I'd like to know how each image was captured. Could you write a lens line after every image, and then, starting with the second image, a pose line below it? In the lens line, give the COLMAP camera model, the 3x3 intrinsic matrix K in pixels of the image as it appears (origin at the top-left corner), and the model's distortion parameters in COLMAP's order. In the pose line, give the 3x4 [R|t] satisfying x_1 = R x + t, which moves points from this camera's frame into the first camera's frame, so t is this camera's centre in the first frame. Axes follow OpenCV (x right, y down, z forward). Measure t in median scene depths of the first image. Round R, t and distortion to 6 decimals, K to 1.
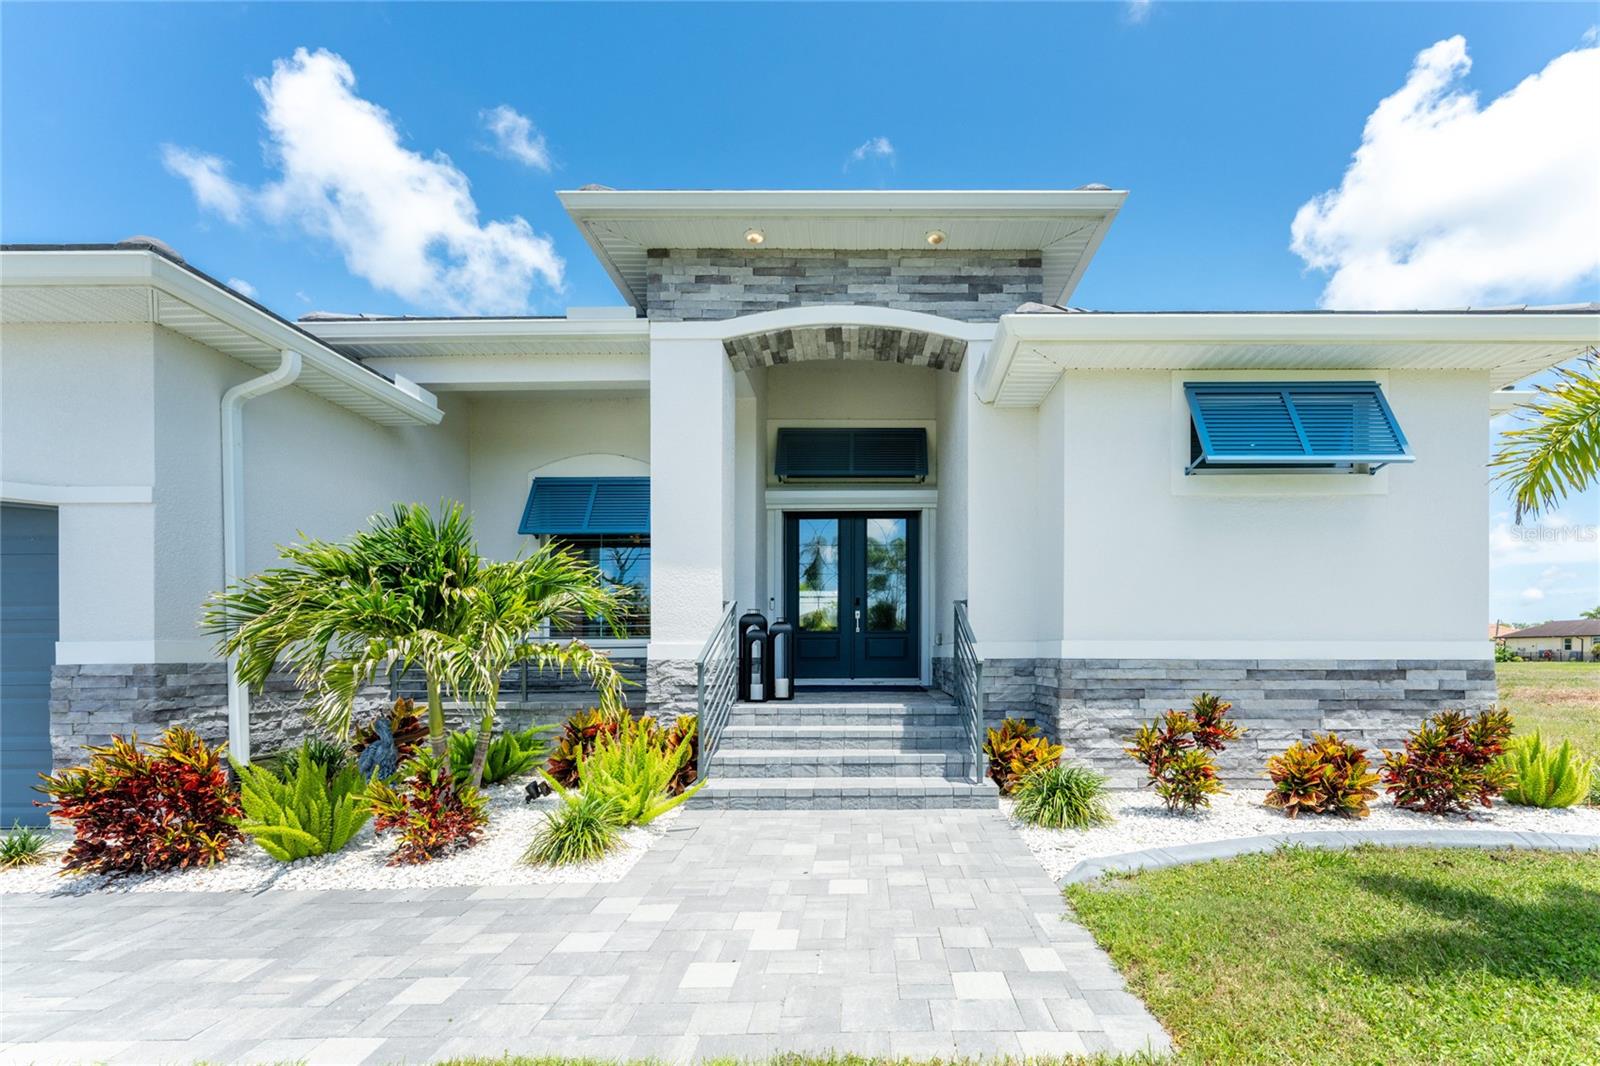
lens RADIAL K [[669.9, 0, 834.6], [0, 669.9, 623.5], [0, 0, 1]] dist [-0.003283, -0.000592]
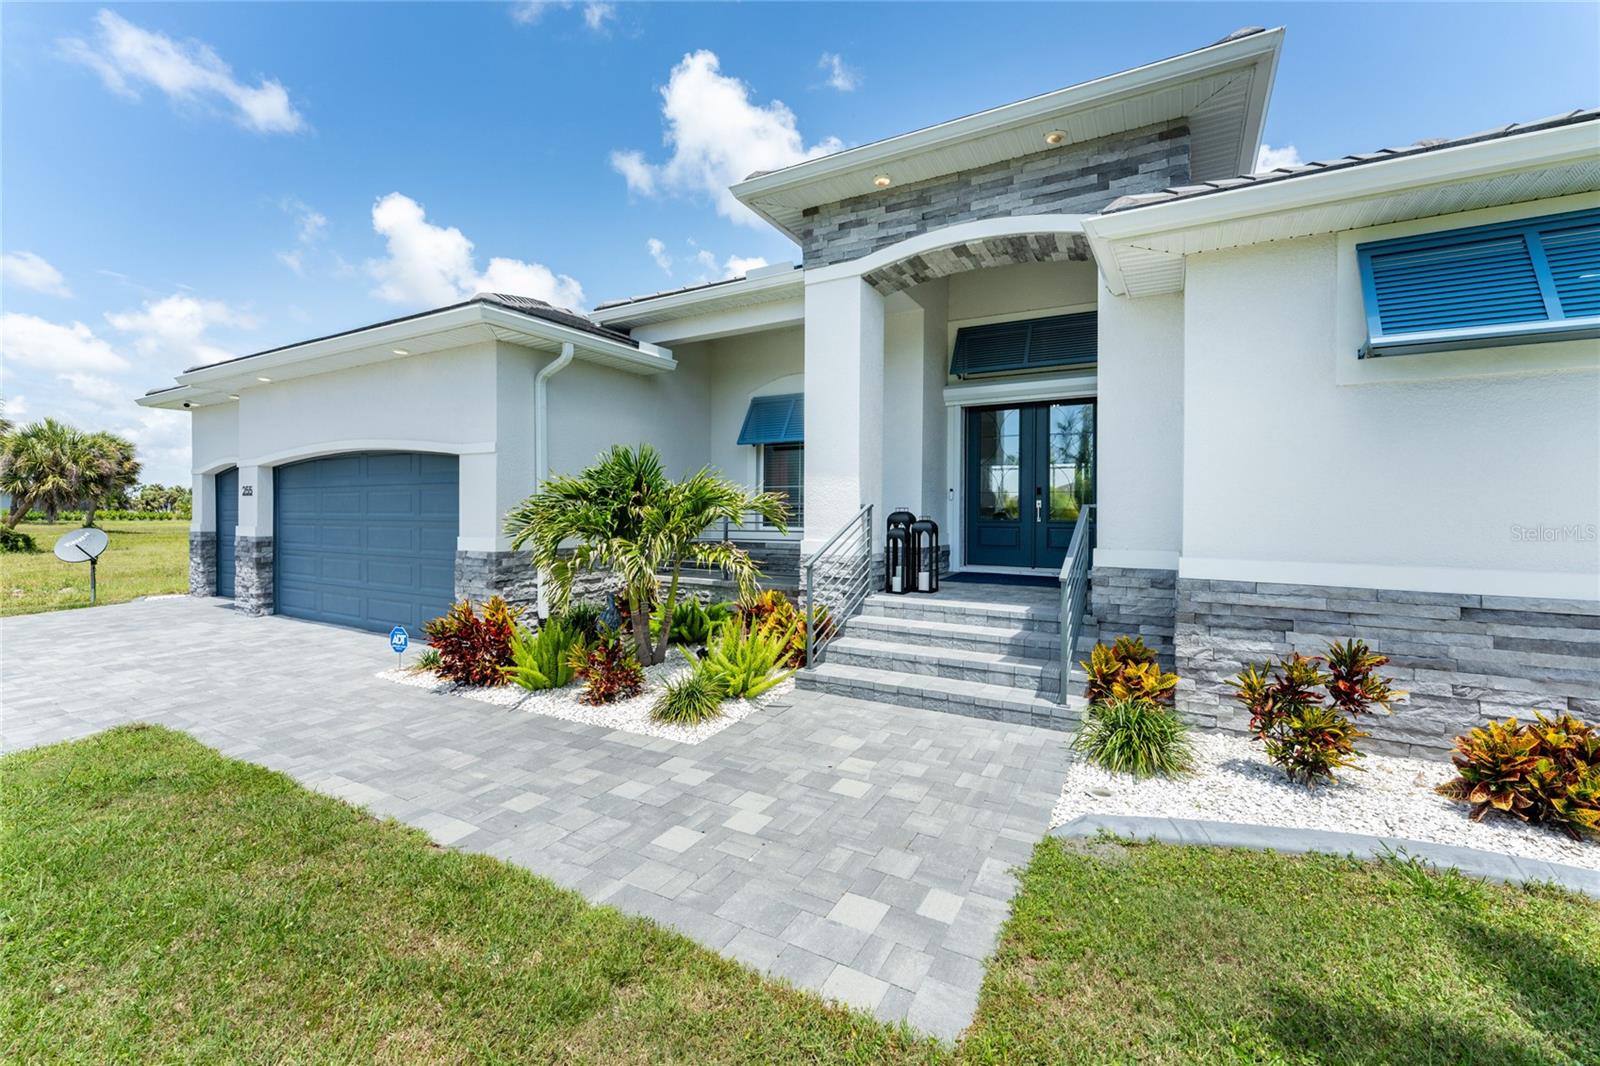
lens RADIAL K [[624.8, 0, 811.5], [0, 624.8, 479.0], [0, 0, 1]] dist [-0.001059, -0.000107]
pose [[0.881122, -0.013169, -0.472706, 0.303175], [0.009845, 0.999906, -0.009505, -0.077530], [0.472787, 0.003721, 0.881169, 0.024103]]
